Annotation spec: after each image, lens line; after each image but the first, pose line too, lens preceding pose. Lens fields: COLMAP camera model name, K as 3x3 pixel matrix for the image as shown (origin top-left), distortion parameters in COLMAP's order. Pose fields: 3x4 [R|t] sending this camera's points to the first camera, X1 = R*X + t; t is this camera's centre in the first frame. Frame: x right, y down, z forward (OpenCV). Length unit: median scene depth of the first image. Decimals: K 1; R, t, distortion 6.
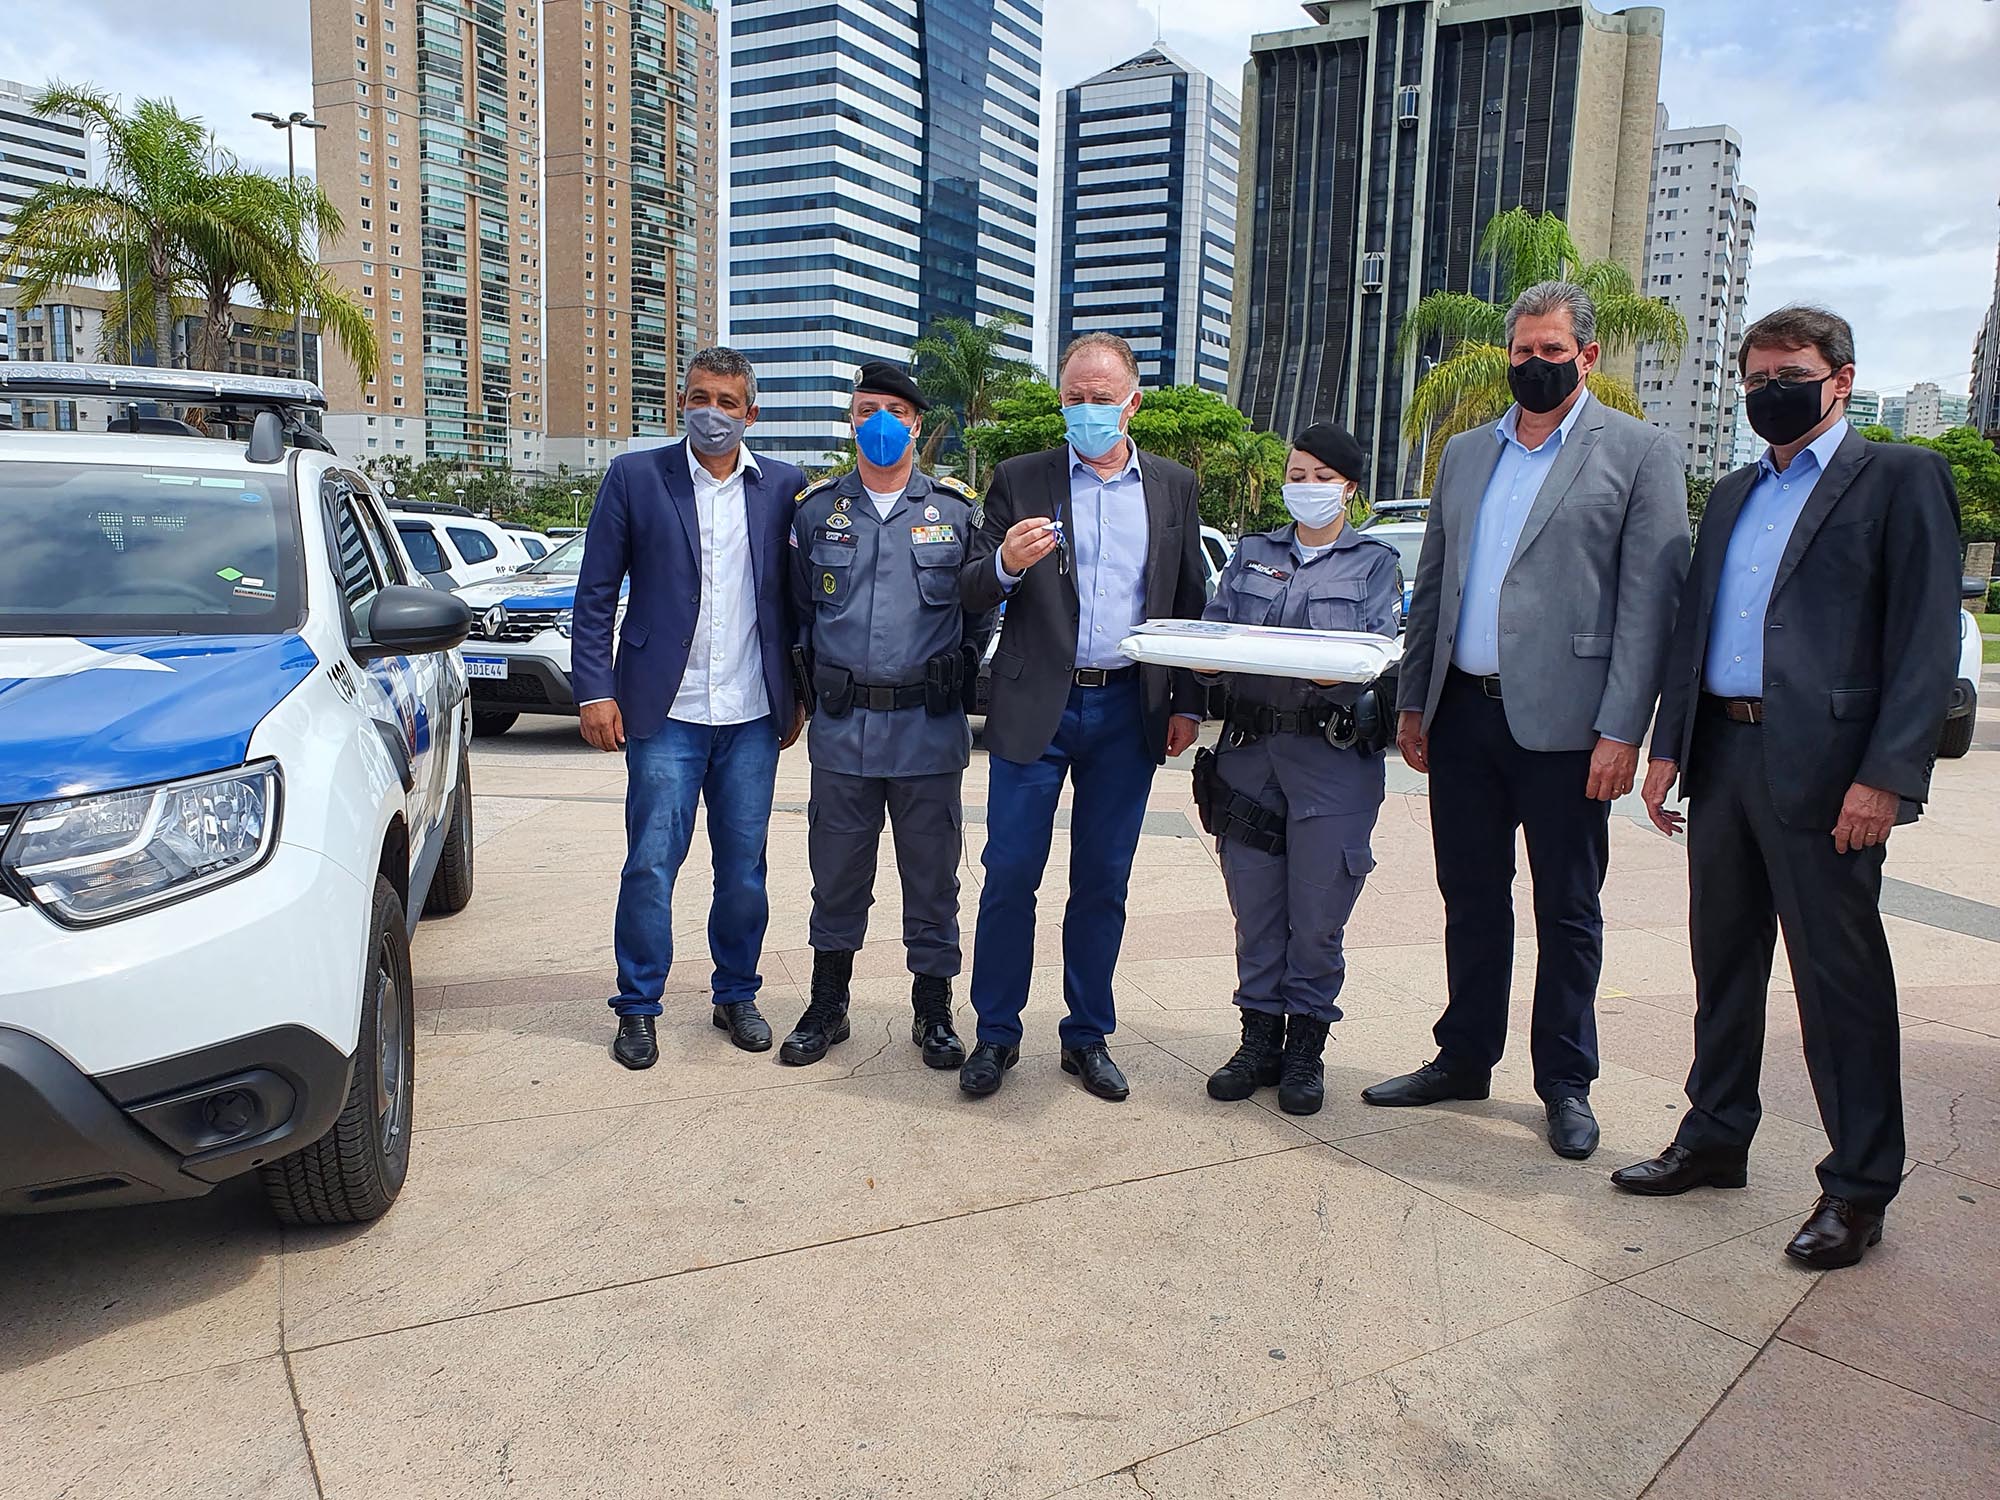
lens RADIAL K [[1543.2, 0, 1000.0], [0, 1543.2, 750.0], [0, 0, 1]] dist [0.007260, 0.004396]
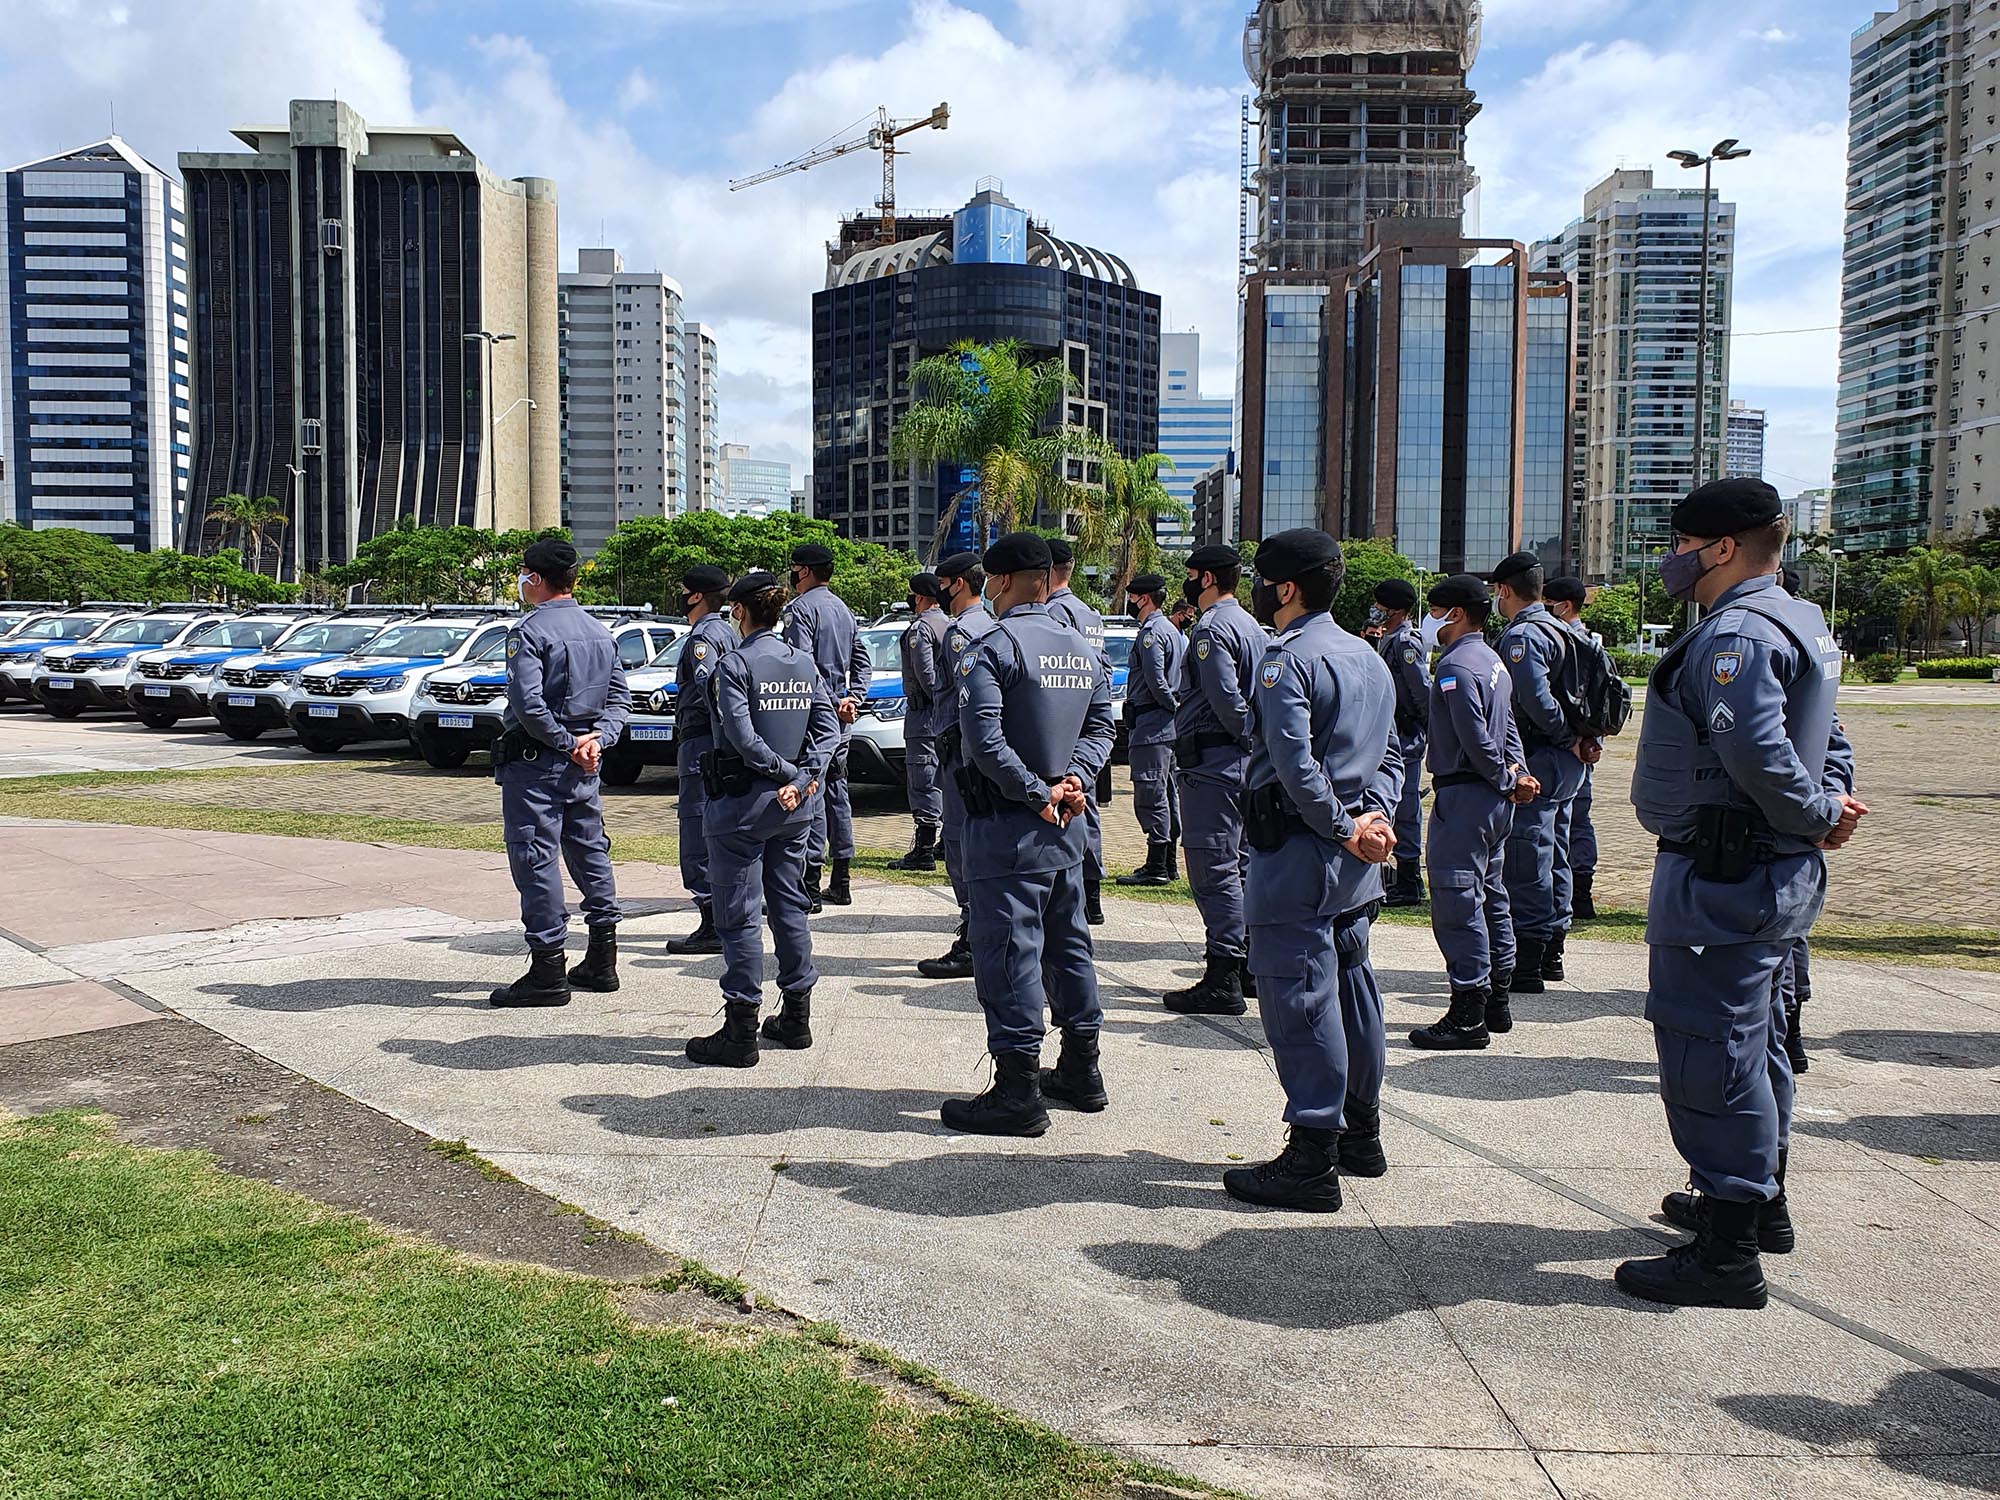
lens RADIAL K [[1535.1, 0, 960.3], [0, 1535.1, 724.3], [0, 0, 1]] dist [0.000375, -0.000626]
pose [[0.865381, -0.048271, 0.498784, 0.068894], [0.082907, 0.995424, -0.047508, 0.017824], [-0.494209, 0.082465, 0.865423, -0.118113]]
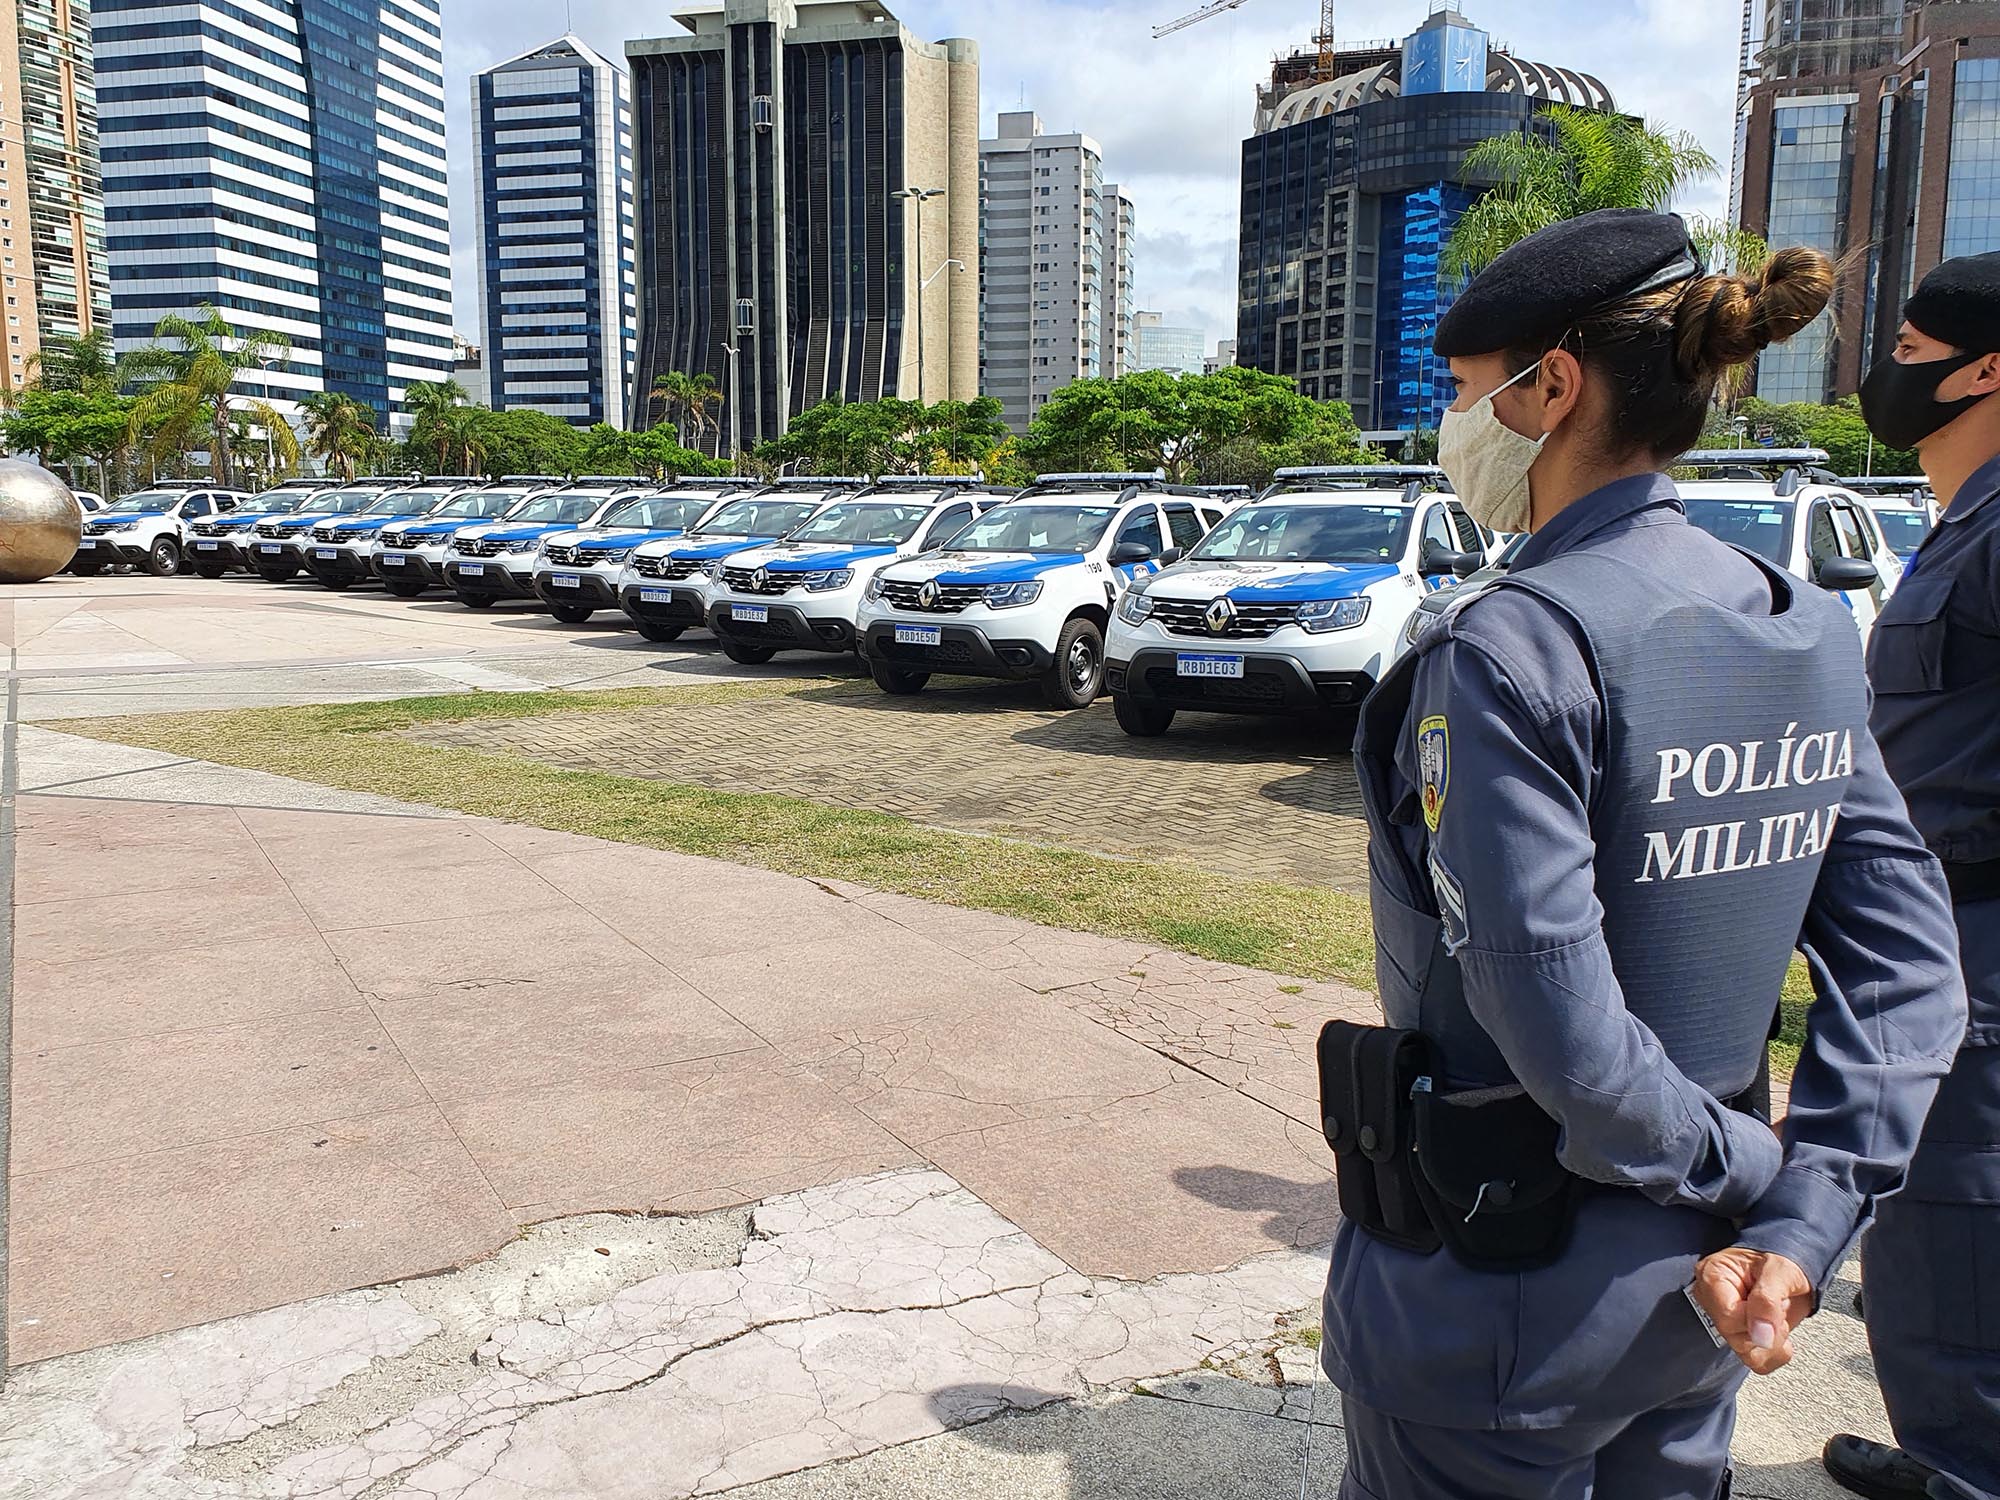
lens RADIAL K [[1534.6, 0, 964.7], [0, 1534.6, 715.5], [0, 0, 1]] dist [0.007259, 0.001246]
pose [[0.964564, -0.057452, 0.257520, 0.072721], [0.056878, 0.998334, 0.009686, 0.014239], [-0.257647, 0.005304, 0.966224, -0.091710]]
